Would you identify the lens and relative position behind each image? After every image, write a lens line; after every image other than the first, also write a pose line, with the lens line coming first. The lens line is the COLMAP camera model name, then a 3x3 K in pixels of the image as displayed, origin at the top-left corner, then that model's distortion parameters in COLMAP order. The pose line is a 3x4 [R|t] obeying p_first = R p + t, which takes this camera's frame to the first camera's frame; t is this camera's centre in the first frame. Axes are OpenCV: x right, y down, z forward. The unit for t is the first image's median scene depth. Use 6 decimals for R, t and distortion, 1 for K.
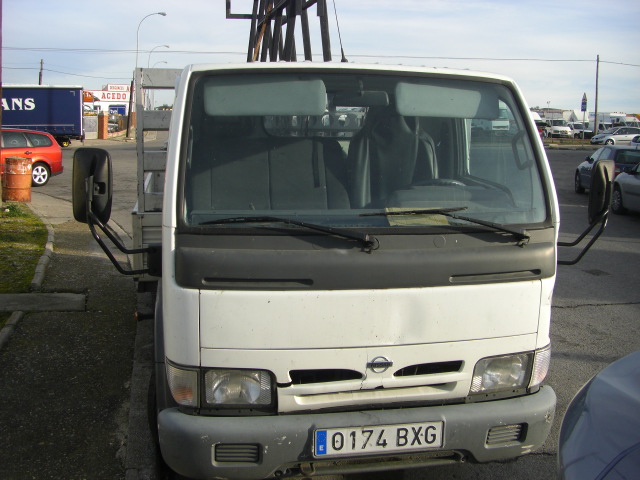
lens RADIAL K [[723.4, 0, 320.0], [0, 723.4, 222.1], [0, 0, 1]] dist [-0.231949, 0.315906]
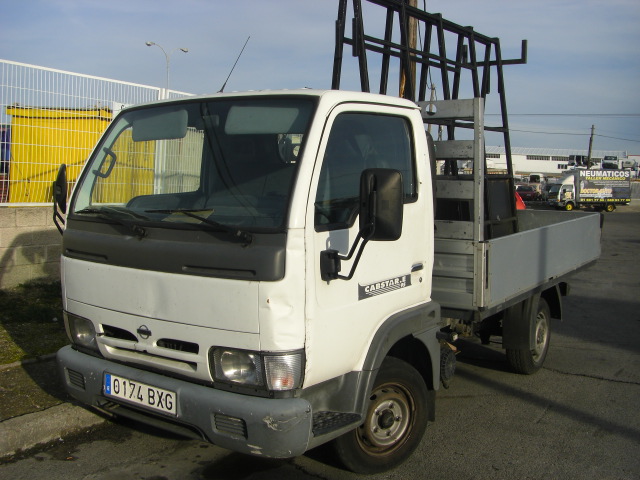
lens RADIAL K [[723.4, 0, 320.0], [0, 723.4, 222.1], [0, 0, 1]] dist [-0.231949, 0.315906]
pose [[0.697924, 0.033075, -0.715407, 1.164529], [-0.101213, 0.993462, -0.052809, 0.044357], [0.708984, 0.109265, 0.696709, 0.338267]]
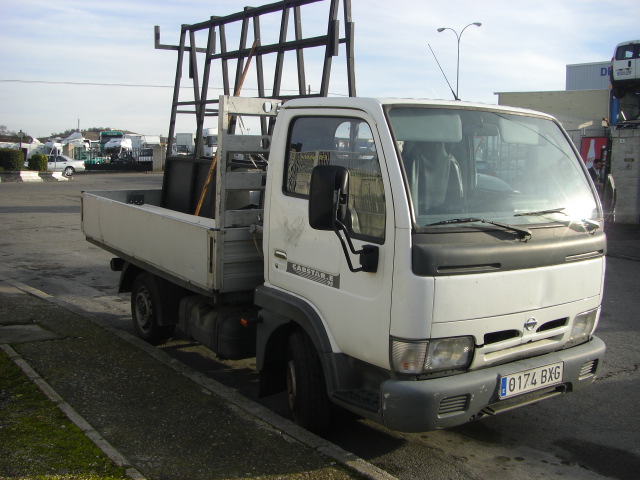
lens RADIAL K [[723.4, 0, 320.0], [0, 723.4, 222.1], [0, 0, 1]] dist [-0.231949, 0.315906]
pose [[0.915440, -0.035796, 0.400859, -0.819152], [0.051294, 0.998291, -0.027993, 0.021241], [-0.399172, 0.046187, 0.915712, -0.088360]]
